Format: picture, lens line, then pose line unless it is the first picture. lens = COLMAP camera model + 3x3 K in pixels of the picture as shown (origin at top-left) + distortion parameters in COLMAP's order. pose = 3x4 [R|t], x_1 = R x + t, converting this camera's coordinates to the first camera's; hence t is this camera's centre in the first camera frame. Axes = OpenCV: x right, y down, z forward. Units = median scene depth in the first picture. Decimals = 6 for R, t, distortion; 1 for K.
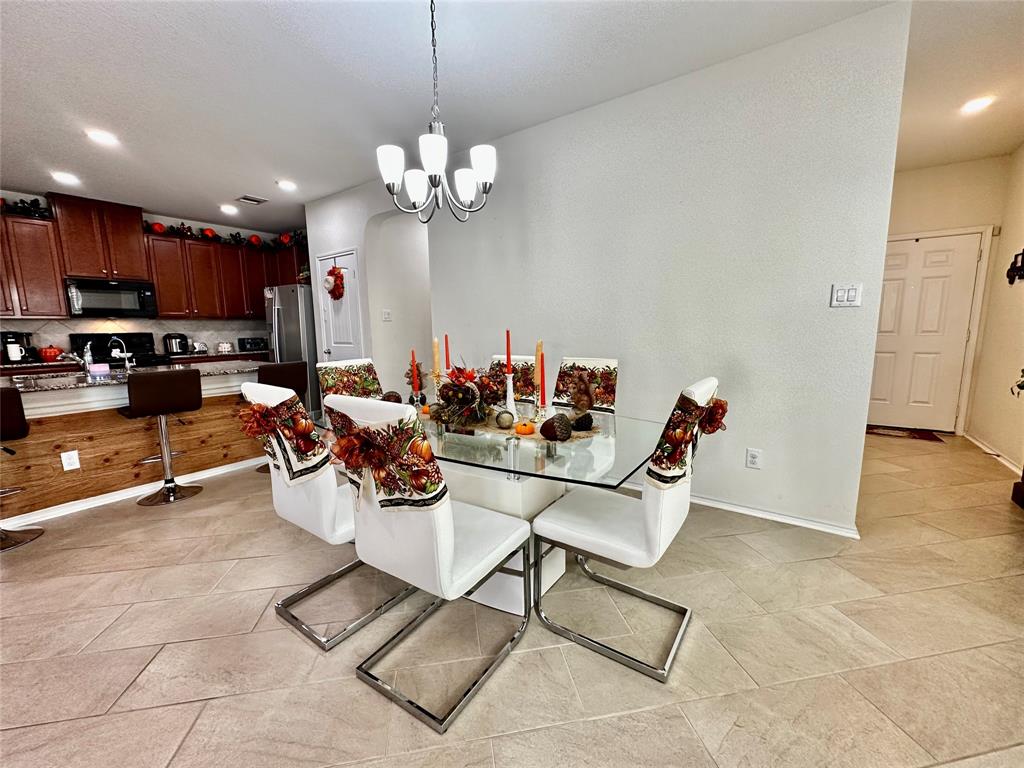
lens RADIAL K [[408.2, 0, 512.0], [0, 408.2, 384.0], [0, 0, 1]] dist [-0.001379, -0.000092]
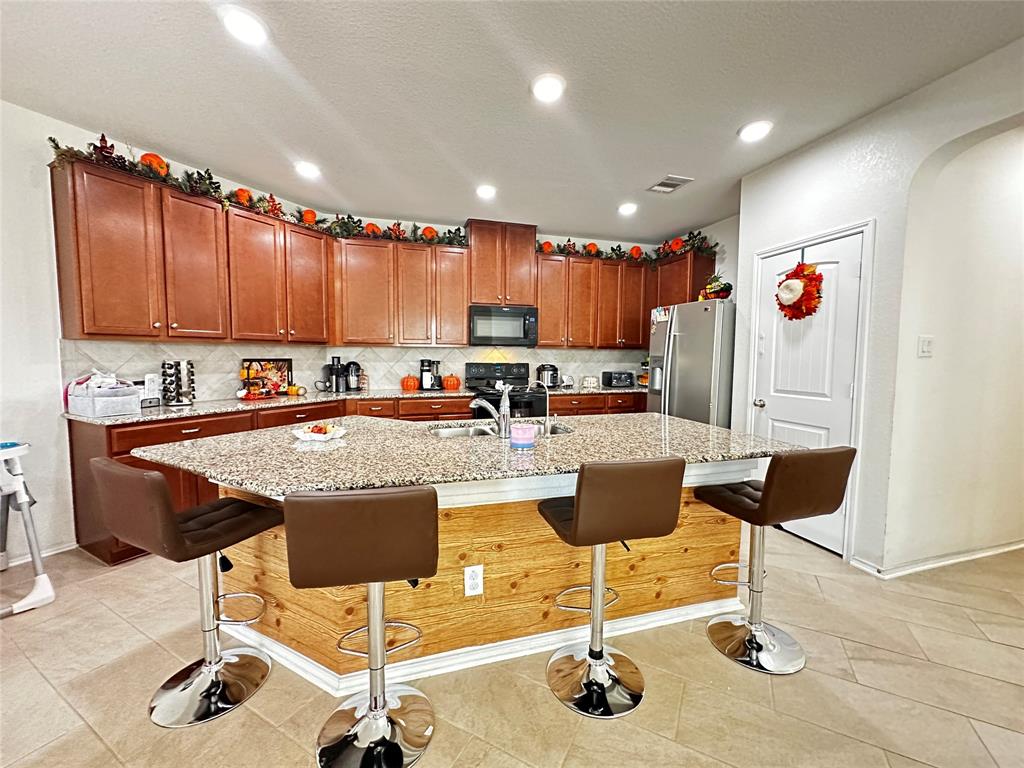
lens RADIAL K [[408.2, 0, 512.0], [0, 408.2, 384.0], [0, 0, 1]] dist [-0.001379, -0.000092]
pose [[0.783728, 0.064134, -0.617784, -0.380675], [-0.107125, 0.993706, -0.032741, -0.050655], [0.611796, 0.091840, 0.785666, 0.295567]]
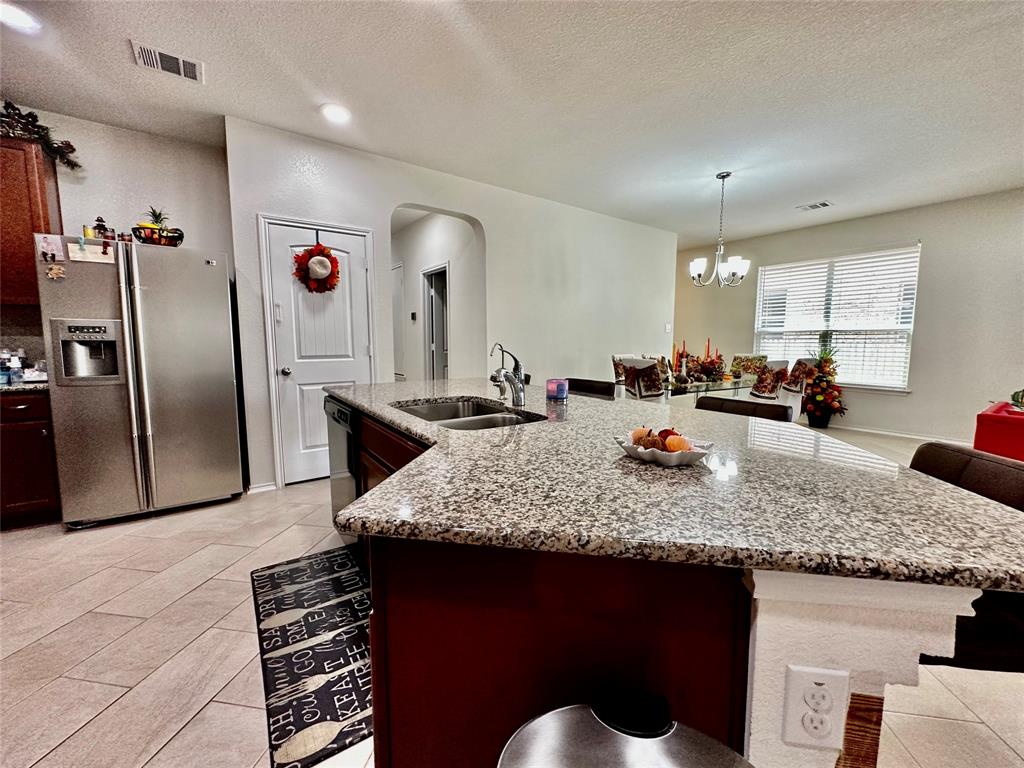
lens RADIAL K [[411.5, 0, 512.0], [0, 411.5, 384.0], [0, 0, 1]] dist [-0.003163, 0.000291]
pose [[0.327251, -0.085465, 0.941065, -0.964706], [0.129456, 0.990566, 0.044943, -0.047010], [-0.936028, 0.107118, 0.335228, 0.490402]]
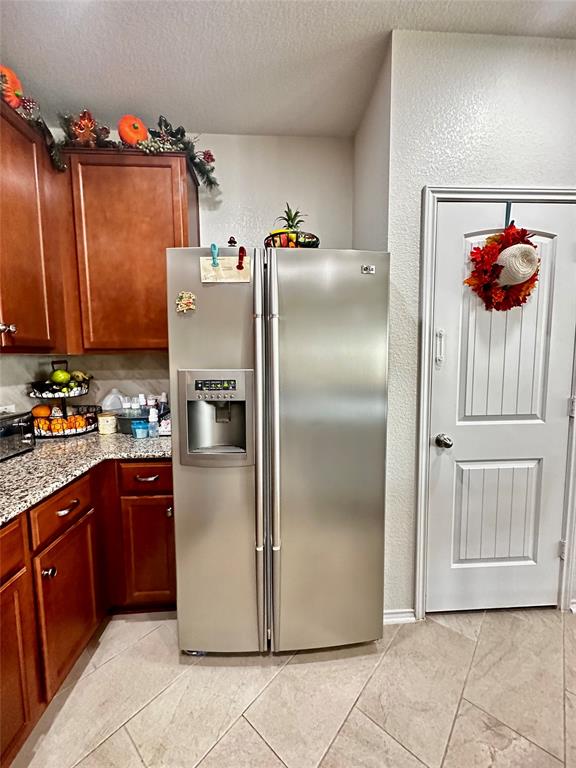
lens RADIAL K [[308.6, 0, 288.0], [0, 308.6, 384.0], [0, 0, 1]] dist [-0.003163, 0.000291]
pose [[0.781991, -0.049455, 0.621325, -0.772001], [0.086916, 0.995760, -0.030133, -0.143097], [-0.617200, 0.077566, 0.782973, 0.892881]]
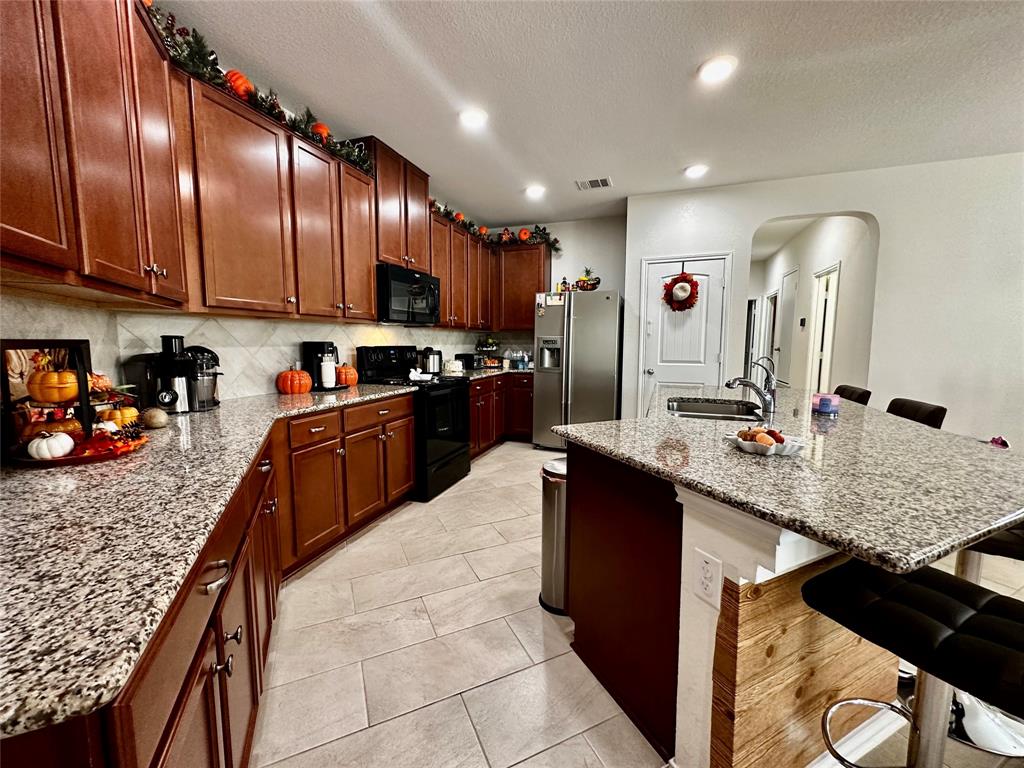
lens RADIAL K [[411.5, 0, 512.0], [0, 411.5, 384.0], [0, 0, 1]] dist [-0.003163, 0.000291]
pose [[0.966218, -0.008998, 0.257568, -0.979733], [0.019970, 0.999000, -0.040012, -0.027621], [-0.256951, 0.043804, 0.965431, 0.271018]]
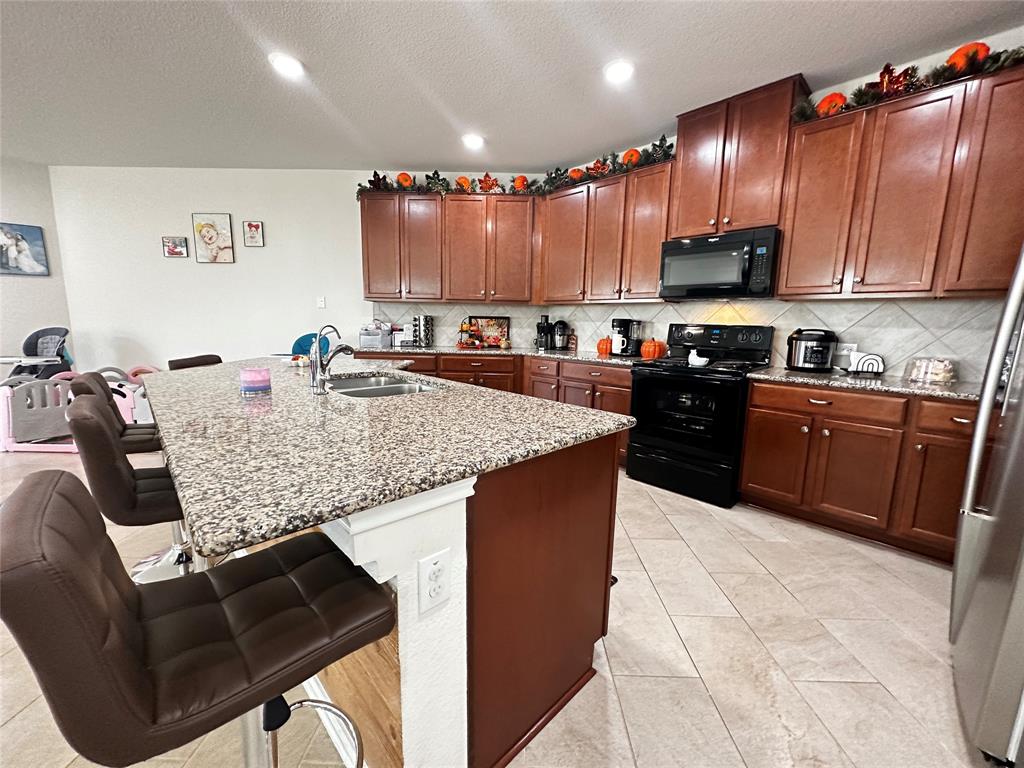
lens RADIAL K [[408.2, 0, 512.0], [0, 408.2, 384.0], [0, 0, 1]] dist [-0.001379, -0.000092]
pose [[-0.181233, 0.161104, -0.970155, -0.307853], [-0.158471, 0.968815, 0.190485, -0.108561], [0.970588, 0.188263, -0.150051, 0.822119]]
